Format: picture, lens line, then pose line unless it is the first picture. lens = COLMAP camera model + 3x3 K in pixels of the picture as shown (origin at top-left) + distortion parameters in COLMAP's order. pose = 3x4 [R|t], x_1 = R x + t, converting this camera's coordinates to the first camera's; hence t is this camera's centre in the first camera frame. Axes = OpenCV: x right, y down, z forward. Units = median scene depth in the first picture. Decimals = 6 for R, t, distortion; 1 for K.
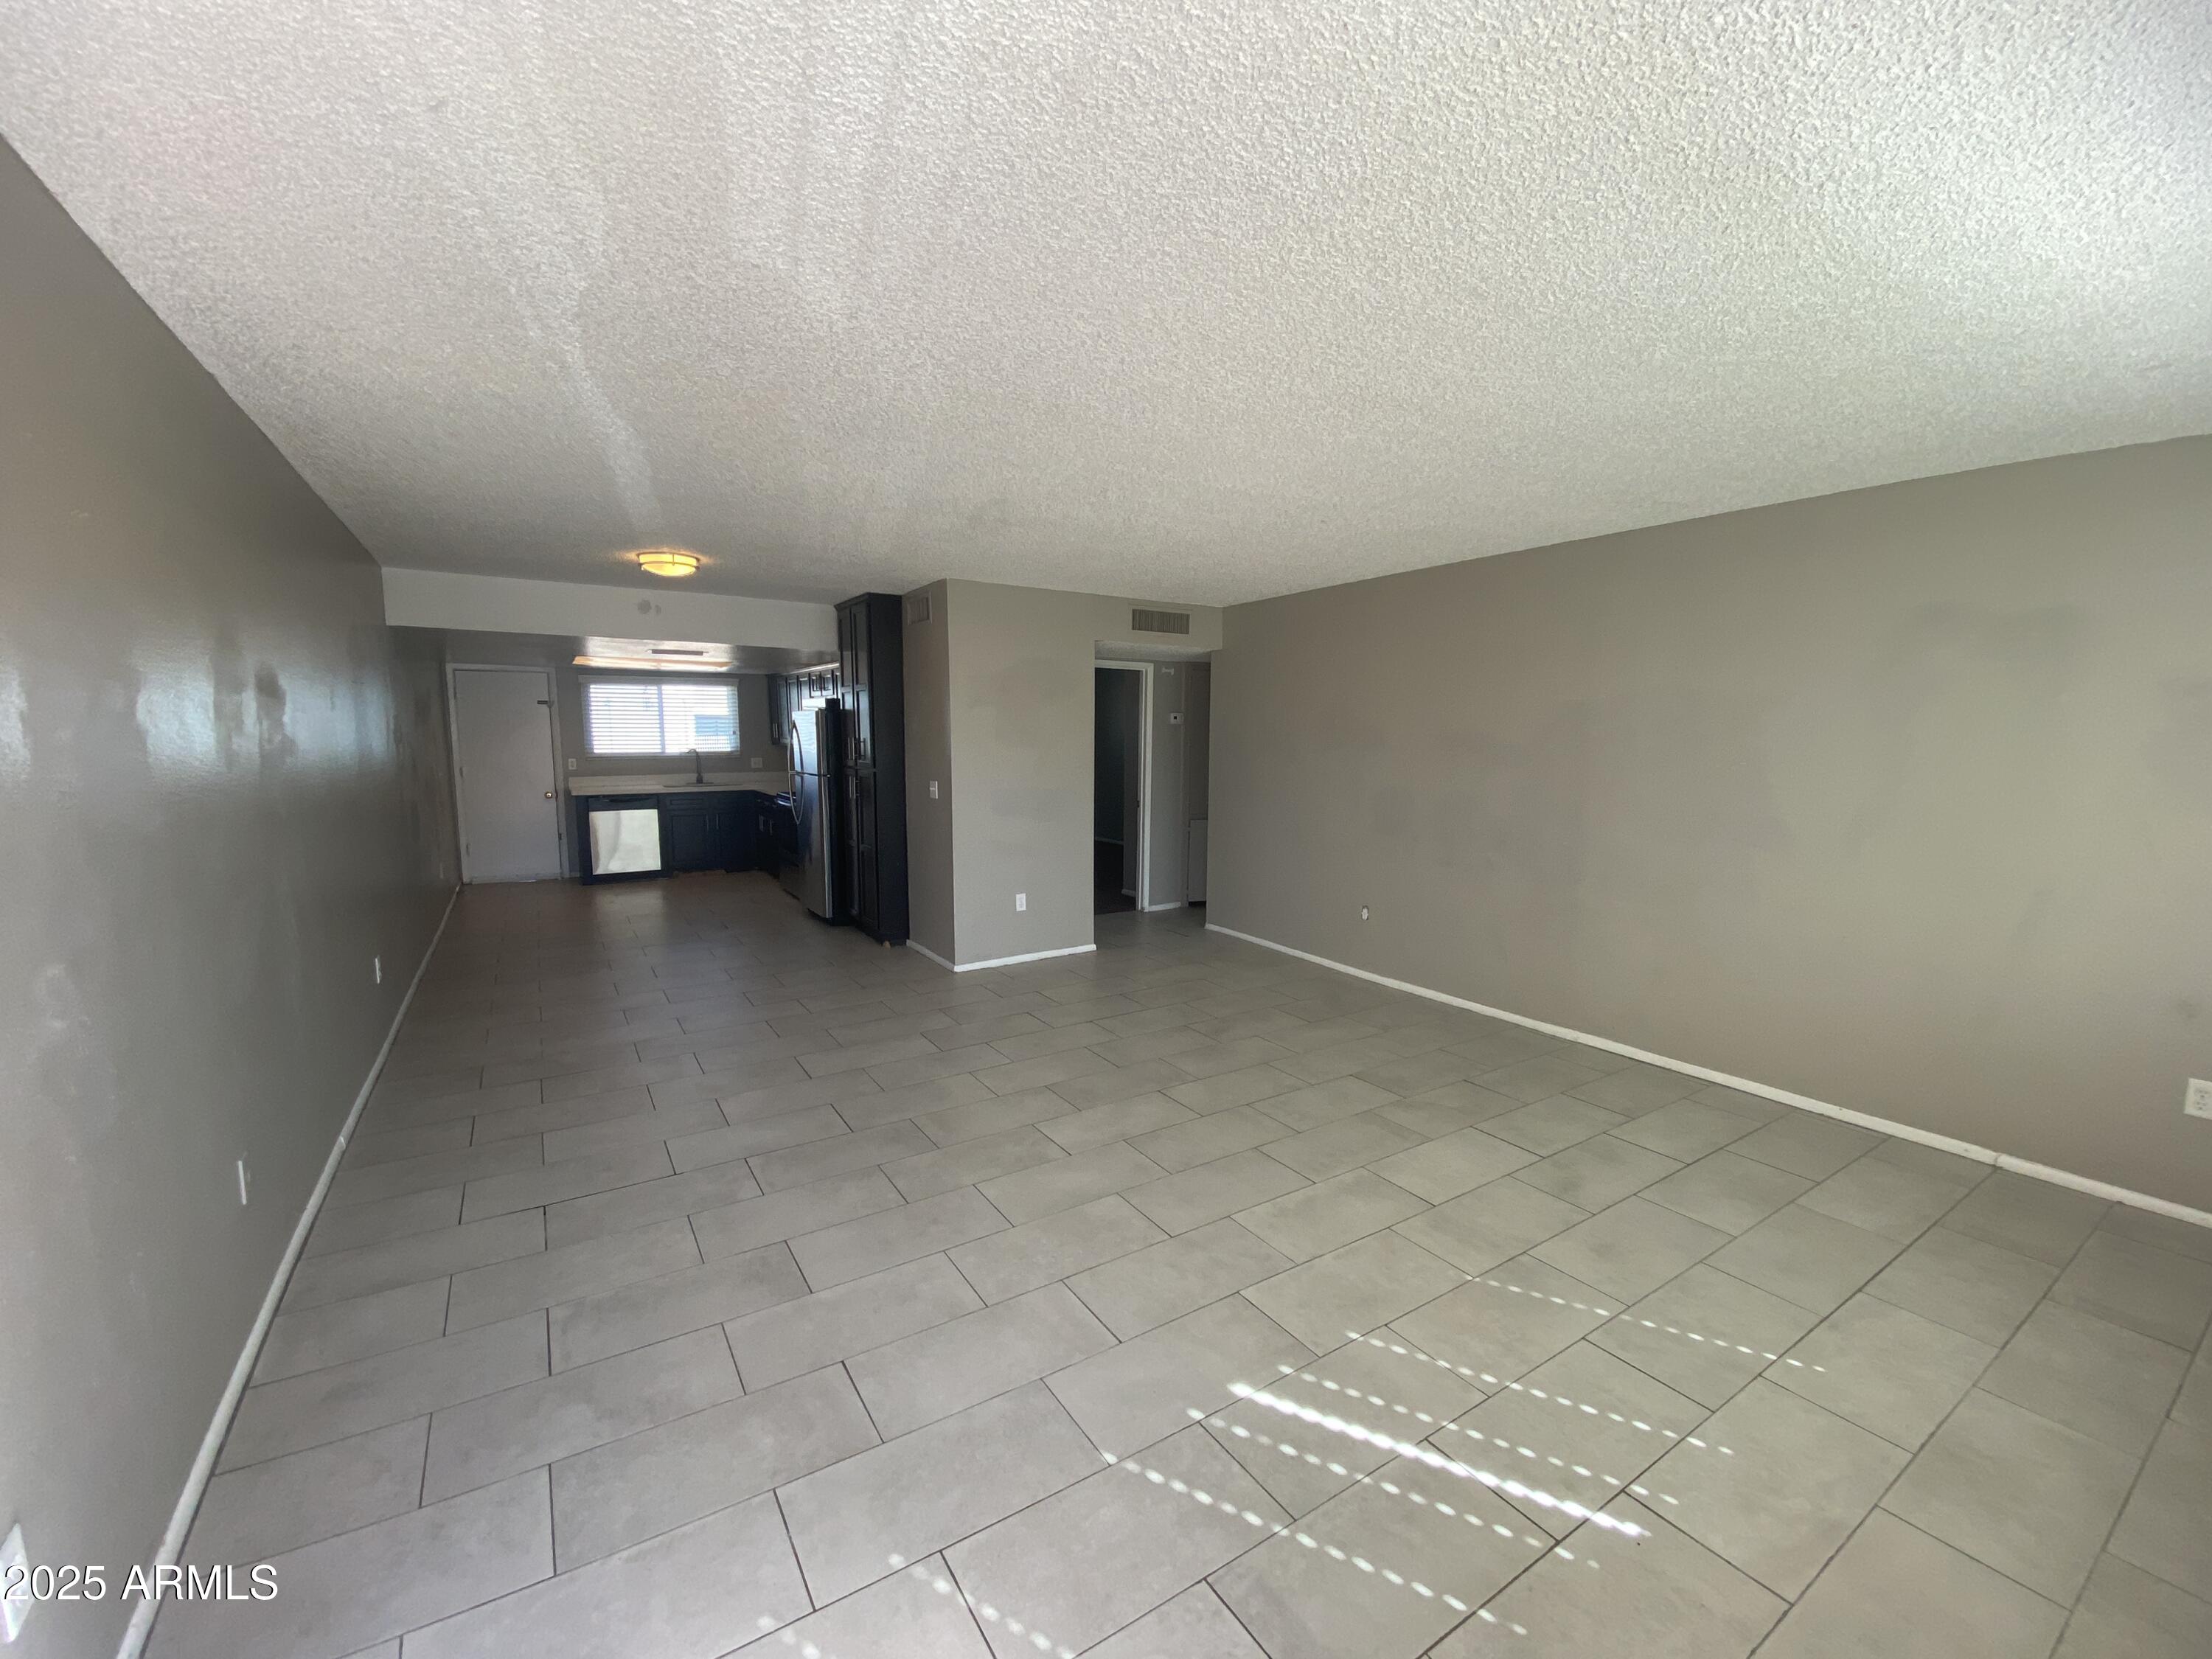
lens RADIAL K [[872.3, 0, 1106.0], [0, 872.3, 829.5], [0, 0, 1]] dist [-0.001735, -0.000175]
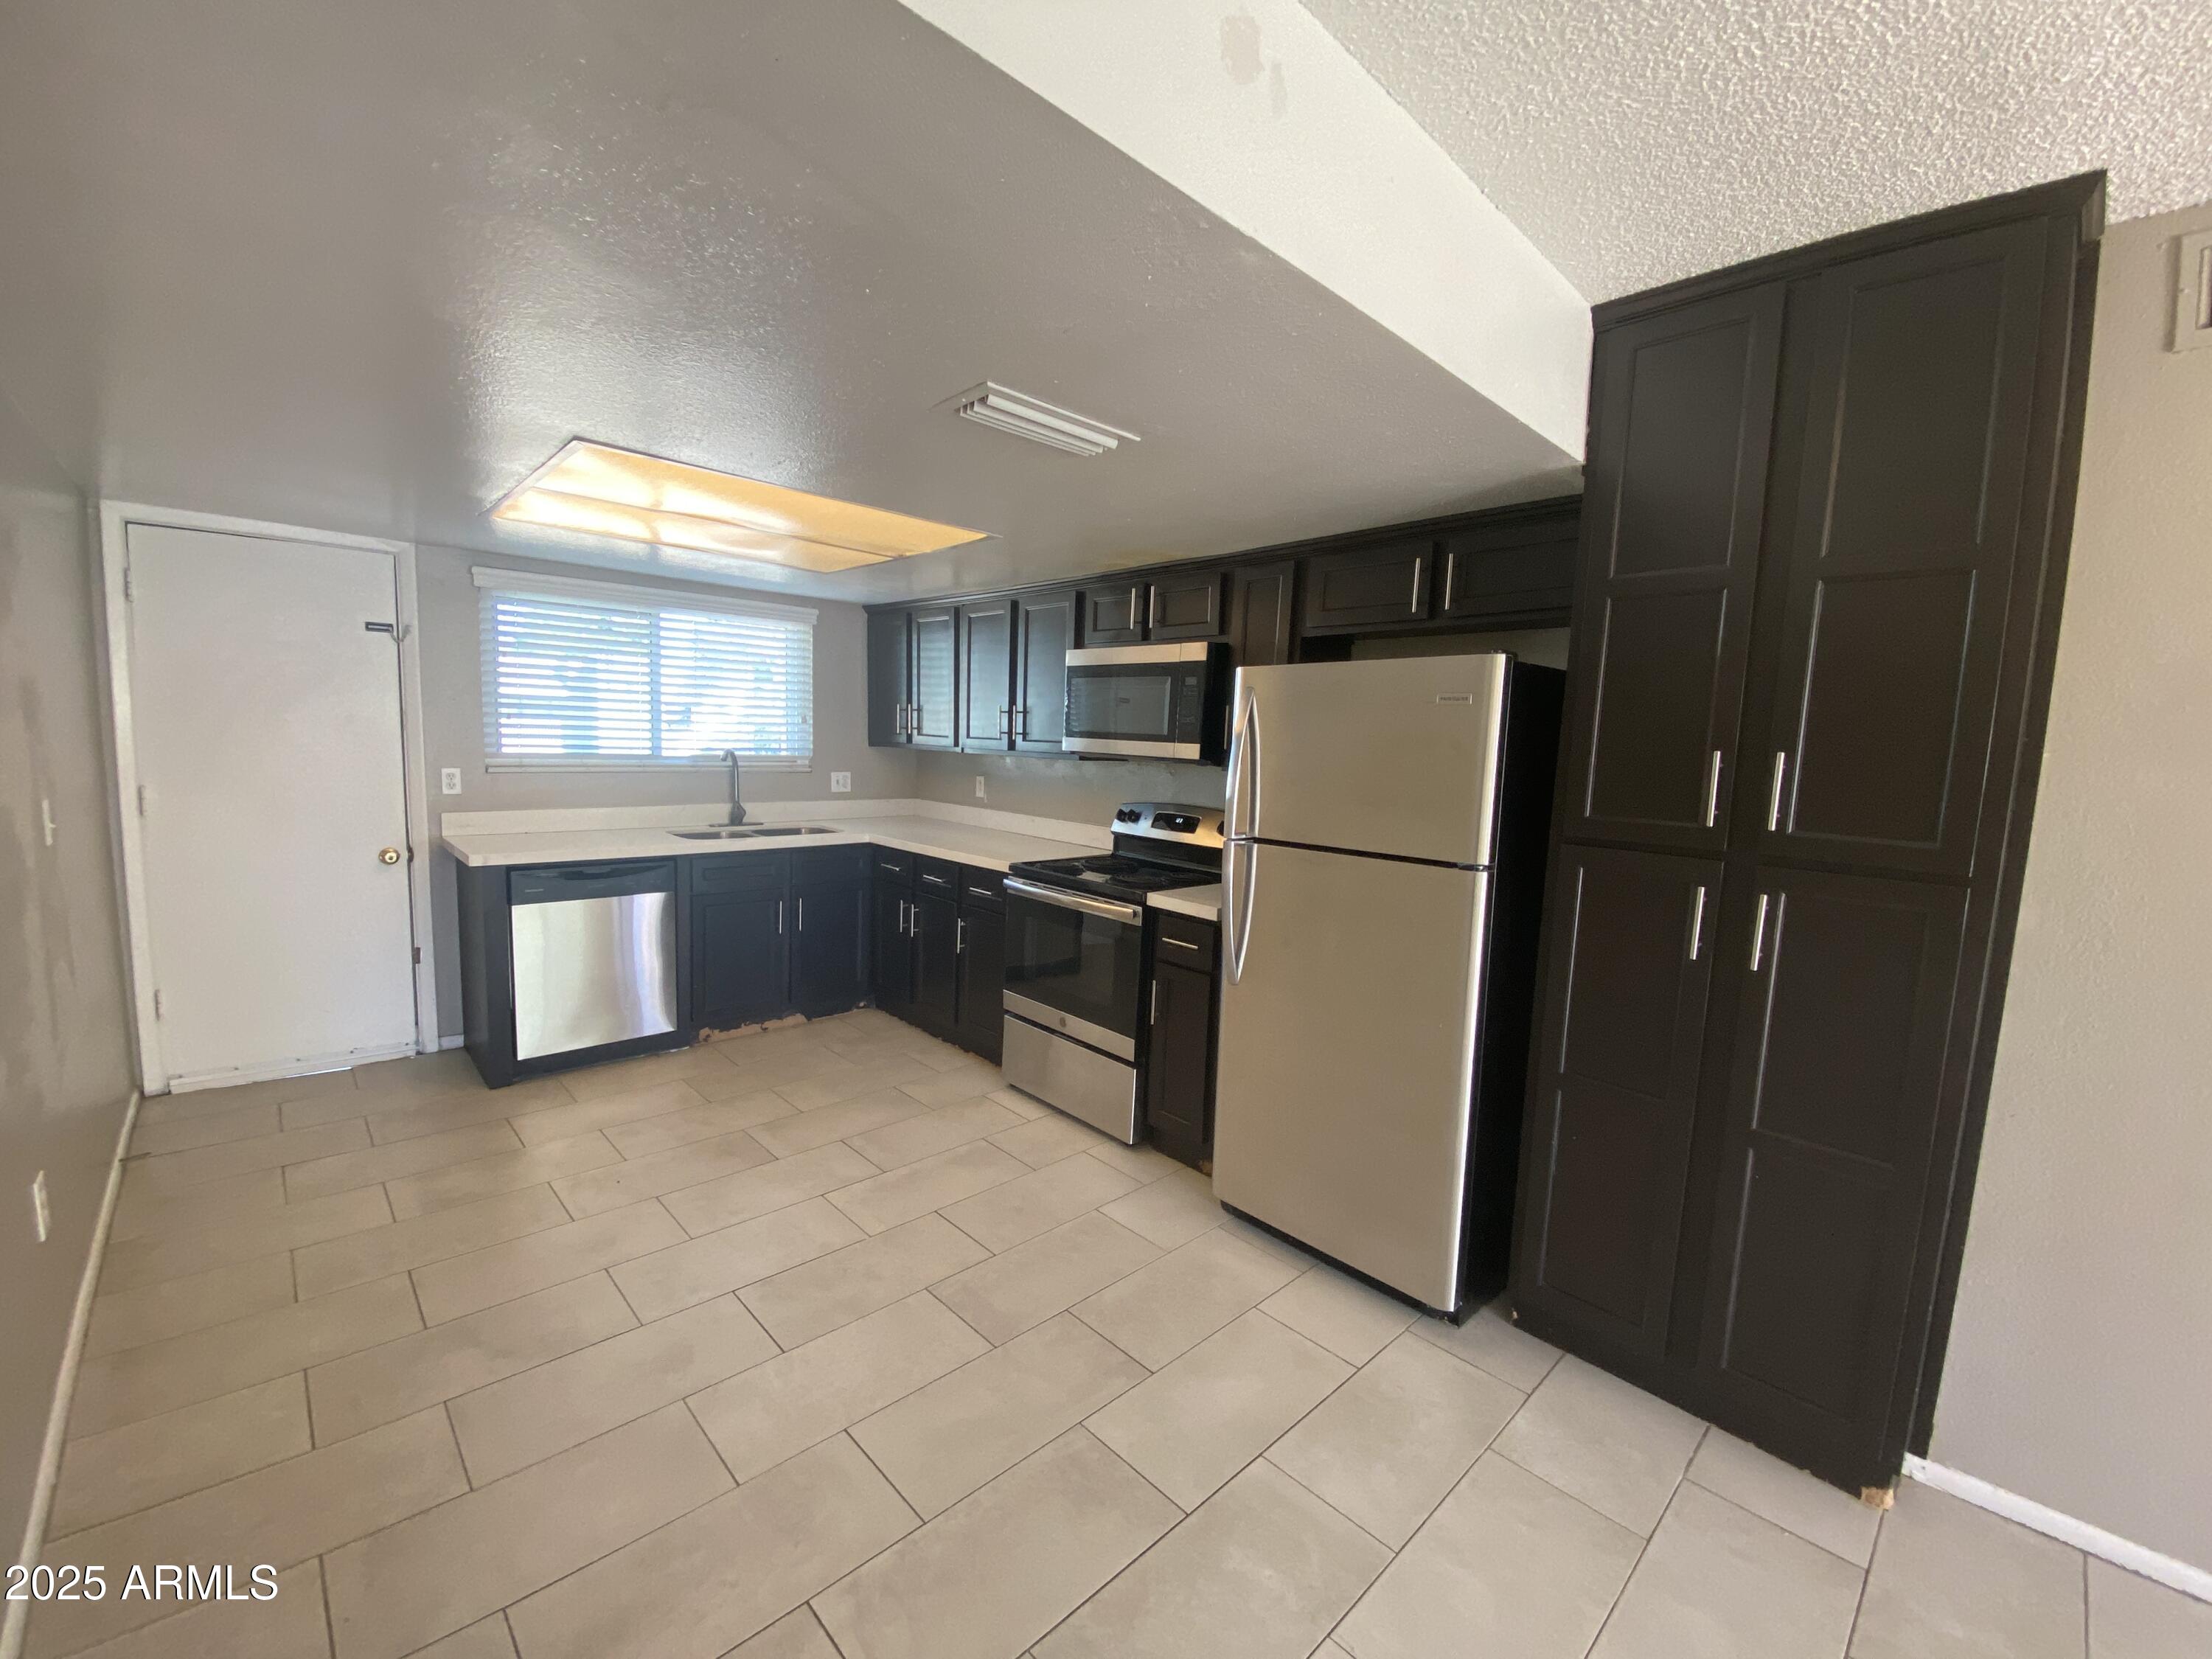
lens RADIAL K [[915.0, 0, 1106.0], [0, 915.0, 829.5], [0, 0, 1]] dist [-0.011793, -0.000149]
pose [[0.987676, 0.009482, 0.156223, -0.373846], [-0.006881, 0.999829, -0.017186, -0.047069], [-0.156359, 0.015899, 0.987572, 0.527139]]
